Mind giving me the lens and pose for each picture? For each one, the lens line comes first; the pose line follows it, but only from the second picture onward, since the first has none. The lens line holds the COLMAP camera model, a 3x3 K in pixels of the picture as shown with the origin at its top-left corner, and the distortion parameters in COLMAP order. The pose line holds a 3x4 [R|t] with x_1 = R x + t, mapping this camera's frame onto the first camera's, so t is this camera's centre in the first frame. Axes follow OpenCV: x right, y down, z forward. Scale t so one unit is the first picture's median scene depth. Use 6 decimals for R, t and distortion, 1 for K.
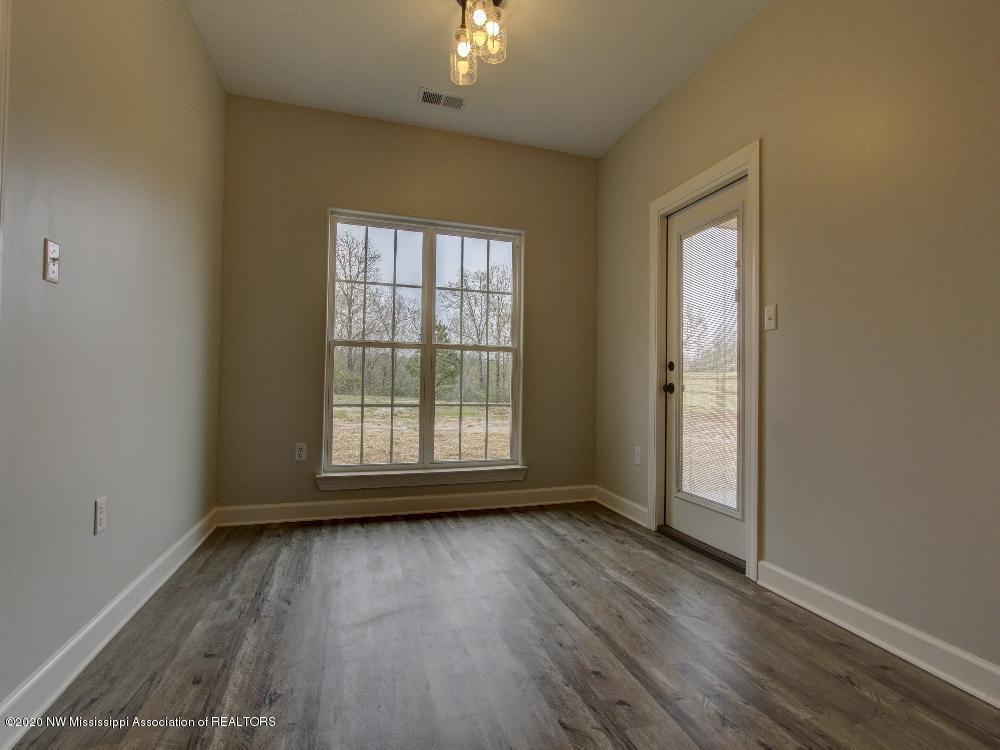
lens RADIAL K [[471.7, 0, 500.0], [0, 471.7, 367.9], [0, 0, 1]] dist [-0.017242, 0.002478]
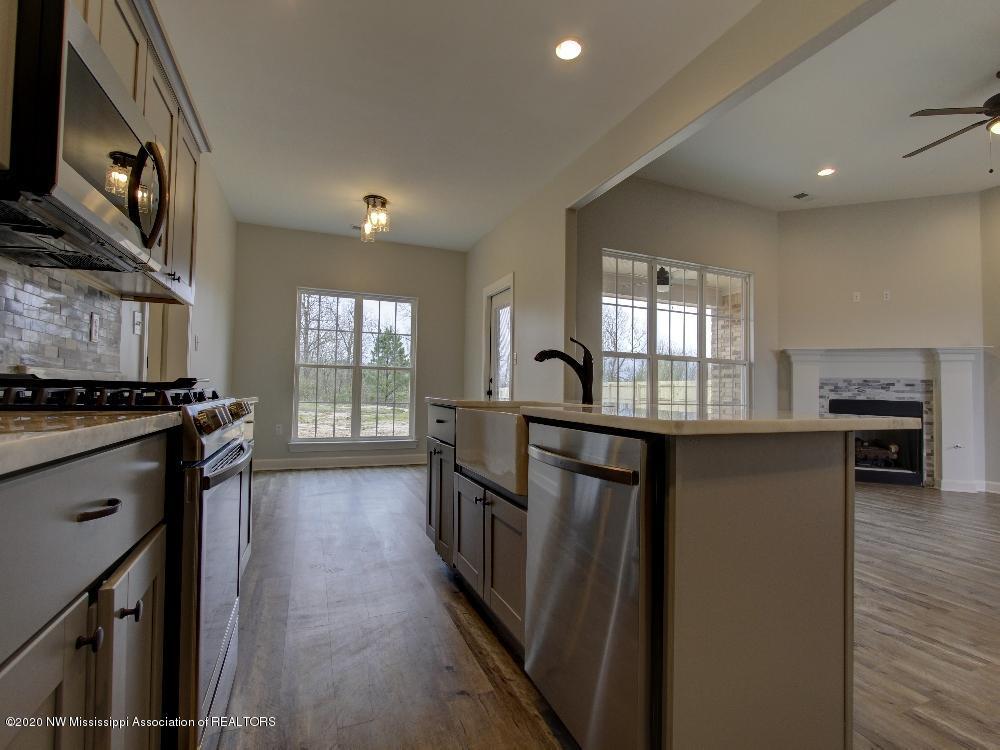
lens RADIAL K [[471.7, 0, 505.7], [0, 471.7, 375.2], [0, 0, 1]] dist [-0.017242, 0.002478]
pose [[0.995428, 0.002647, 0.095481, 0.235240], [-0.002455, 0.999995, -0.002134, -0.019593], [-0.095486, 0.001890, 0.995429, -0.782223]]
